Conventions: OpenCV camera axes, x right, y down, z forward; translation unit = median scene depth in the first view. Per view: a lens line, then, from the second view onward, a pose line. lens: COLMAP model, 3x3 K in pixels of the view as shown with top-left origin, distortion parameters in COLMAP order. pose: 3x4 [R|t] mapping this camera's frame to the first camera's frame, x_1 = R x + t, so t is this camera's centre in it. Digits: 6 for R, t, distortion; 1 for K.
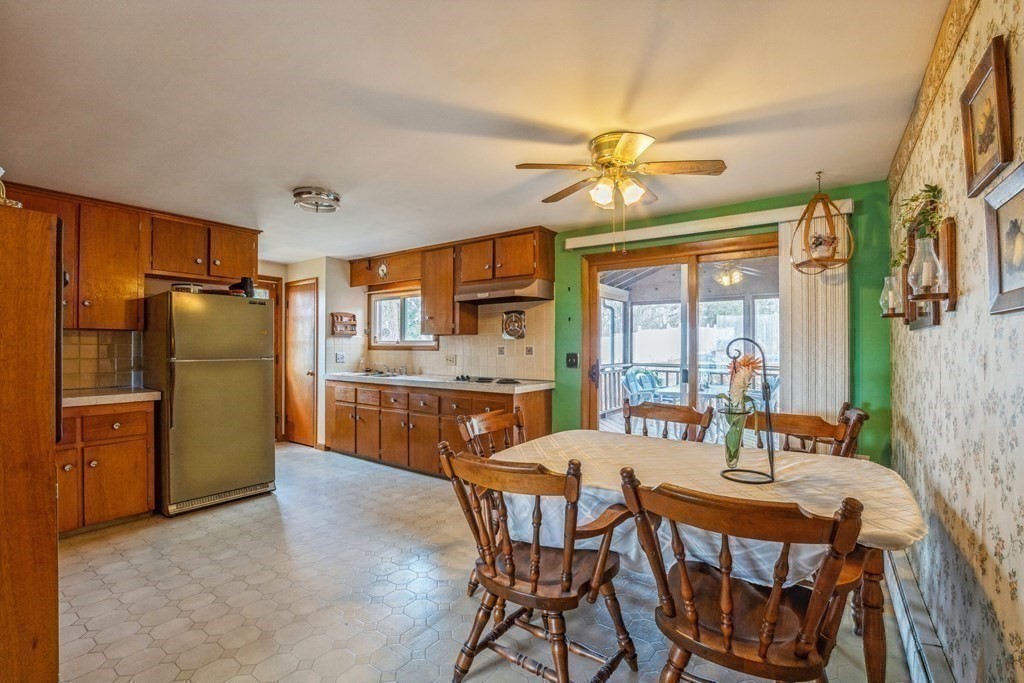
lens RADIAL K [[466.0, 0, 513.0], [0, 466.0, 343.7], [0, 0, 1]] dist [-0.034642, 0.004957]
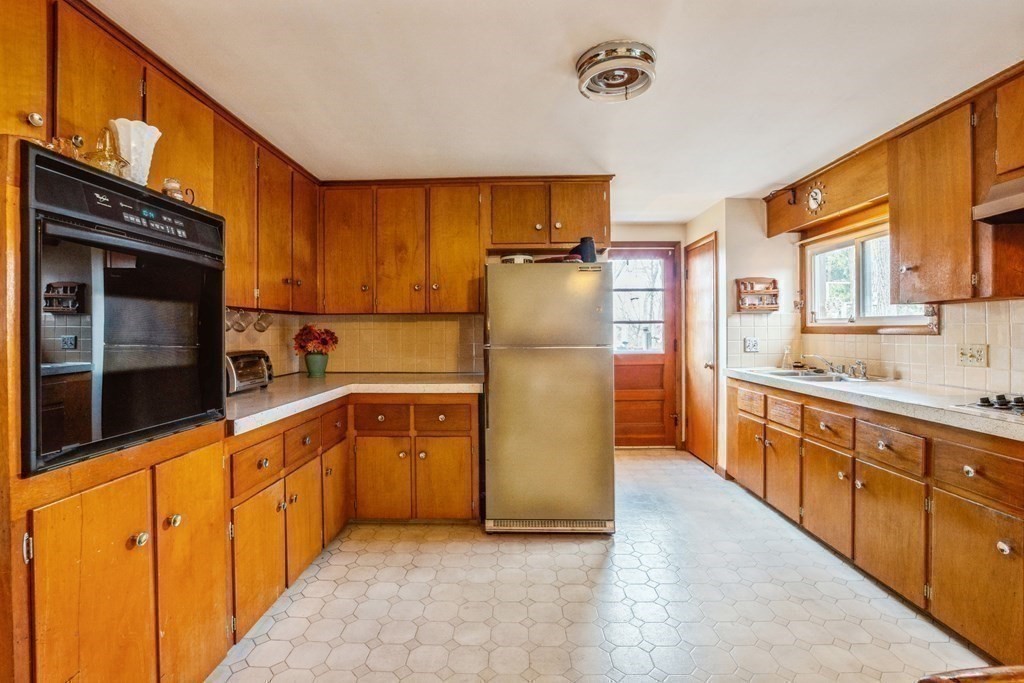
lens RADIAL K [[458.2, 0, 513.5], [0, 458.2, 330.3], [0, 0, 1]] dist [-0.020733, 0.000356]
pose [[0.555944, -0.004235, -0.831209, -0.017488], [0.013009, 0.999909, 0.003606, 0.002392], [0.831118, -0.012818, 0.555949, 0.386157]]
